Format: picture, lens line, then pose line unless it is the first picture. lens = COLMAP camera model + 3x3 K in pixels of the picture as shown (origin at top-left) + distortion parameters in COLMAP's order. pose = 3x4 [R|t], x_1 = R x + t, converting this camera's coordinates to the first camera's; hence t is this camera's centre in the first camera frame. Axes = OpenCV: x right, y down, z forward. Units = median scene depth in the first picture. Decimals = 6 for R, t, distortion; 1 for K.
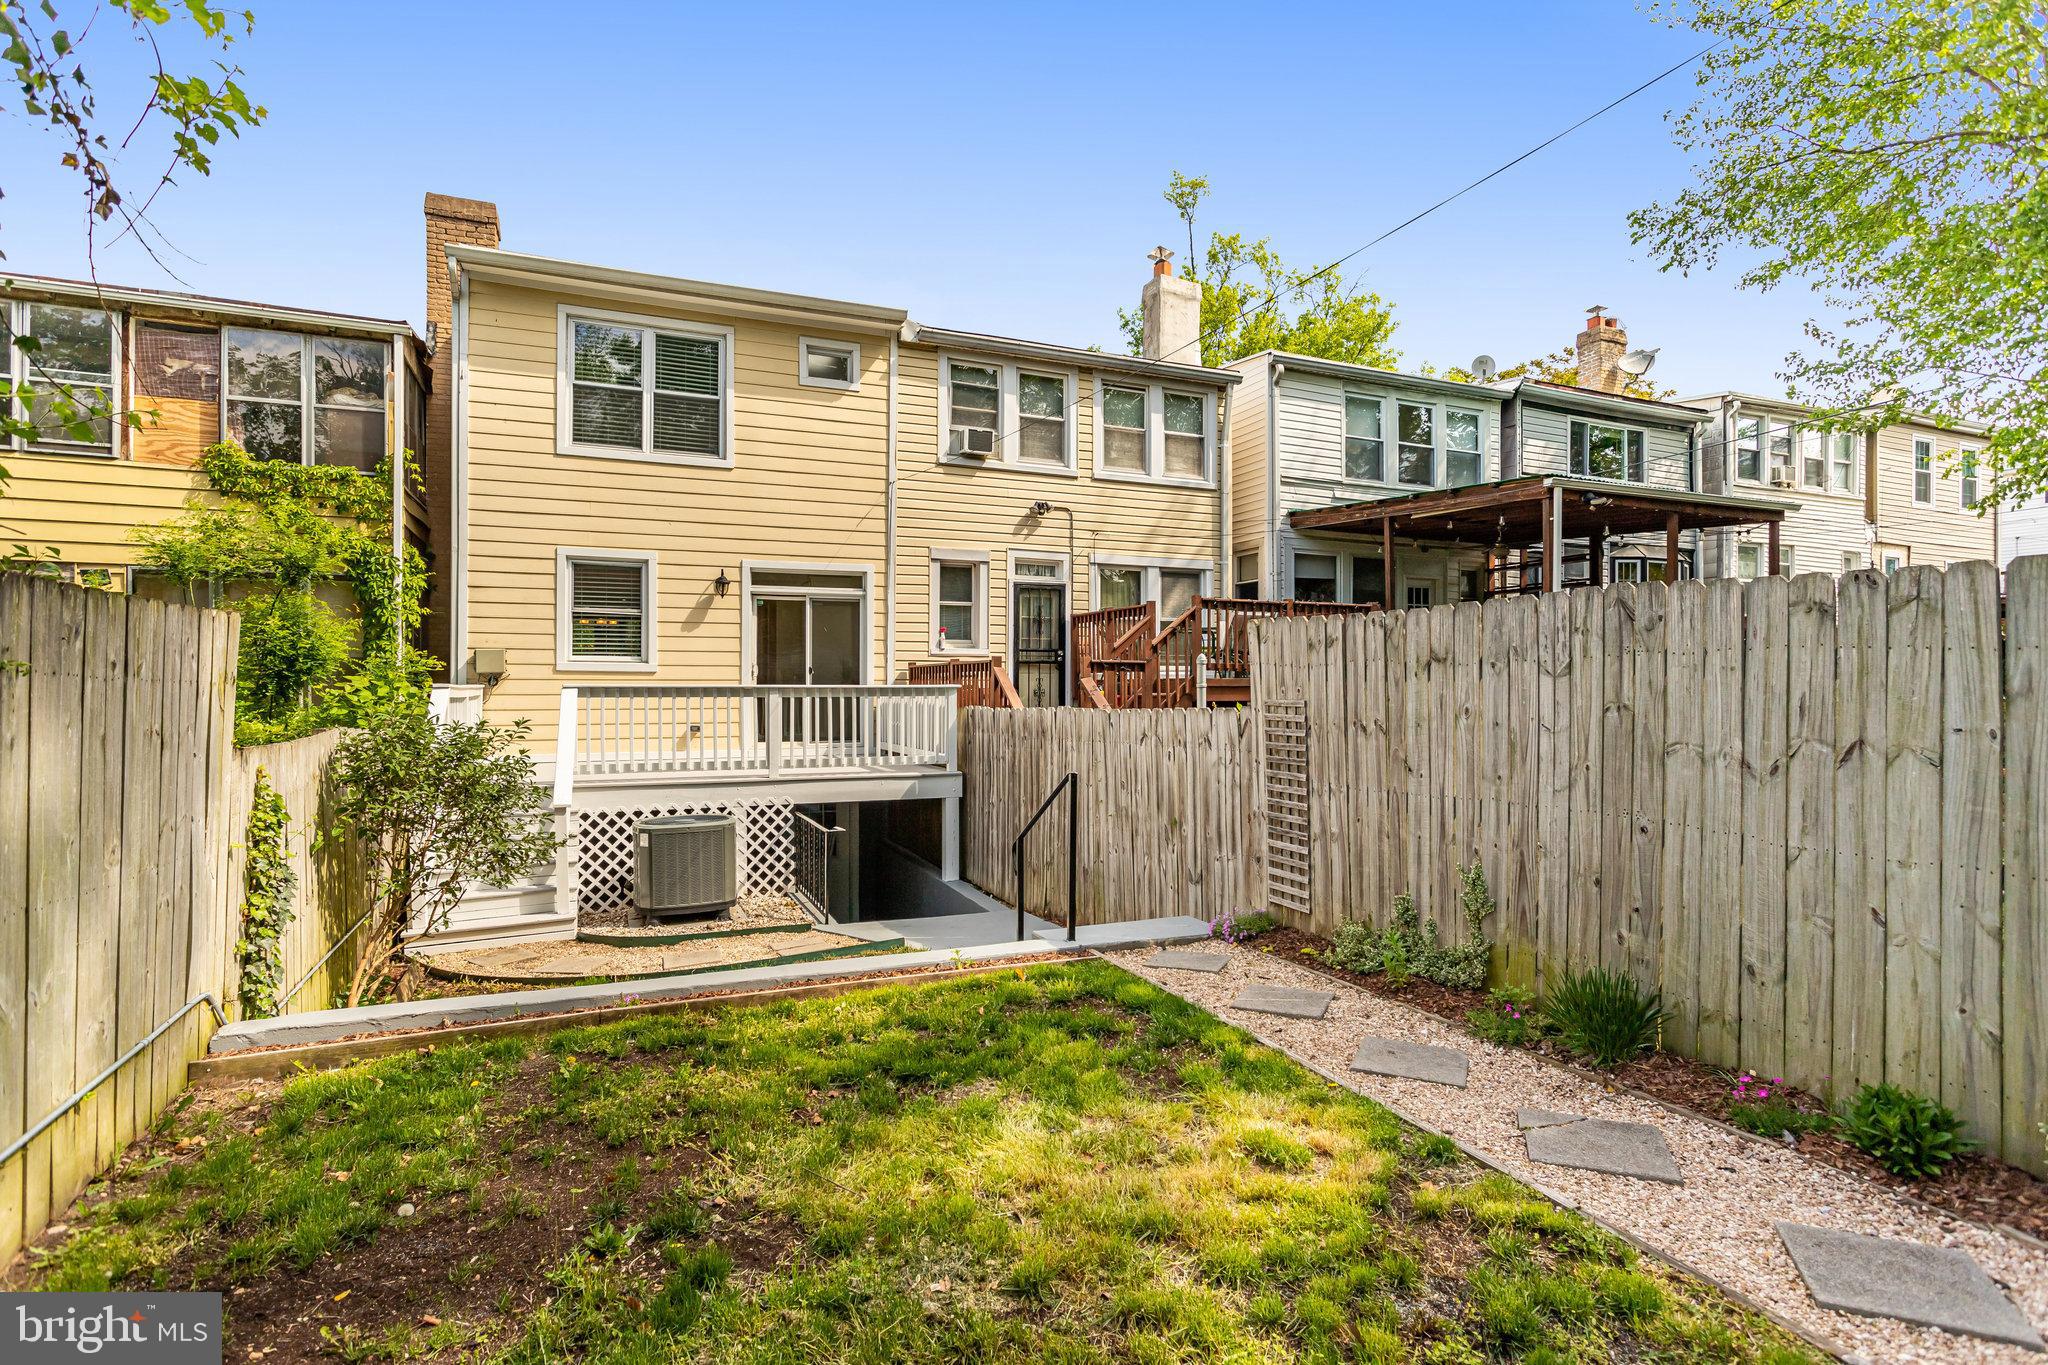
lens RADIAL K [[1021.6, 0, 1006.7], [0, 1021.6, 652.0], [0, 0, 1]] dist [-0.000288, 0.010964]
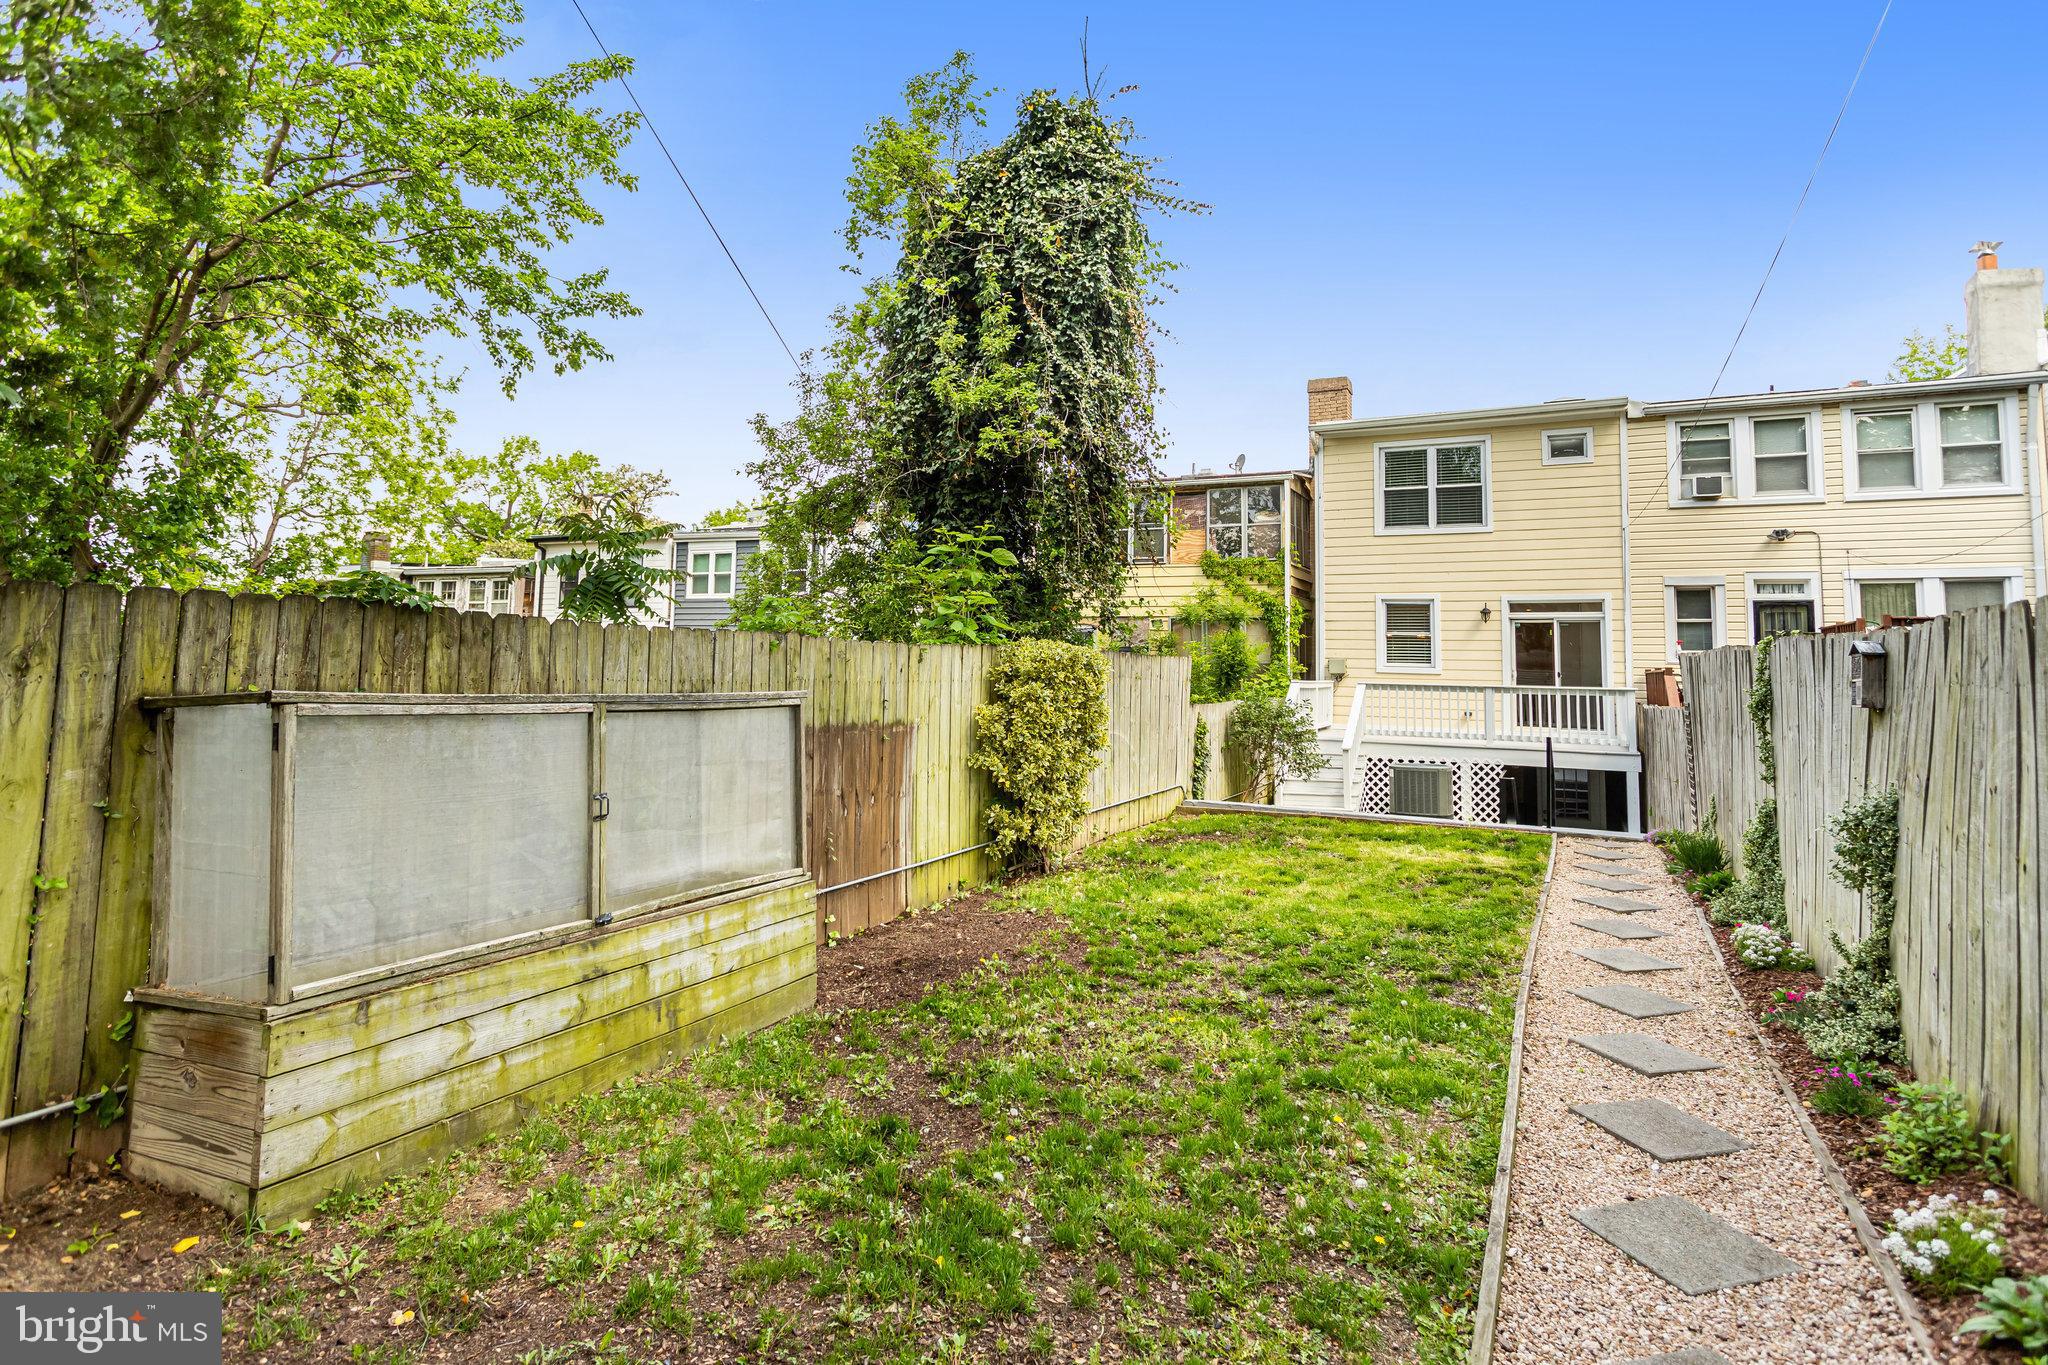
lens RADIAL K [[1044.8, 0, 1024.0], [0, 1044.8, 682.5], [0, 0, 1]] dist [-0.038303, 0.033354]
pose [[0.652205, 0.022084, -0.757721, 0.396970], [0.005631, 0.999407, 0.033975, -0.022671], [0.758022, -0.026426, 0.651694, -0.429874]]
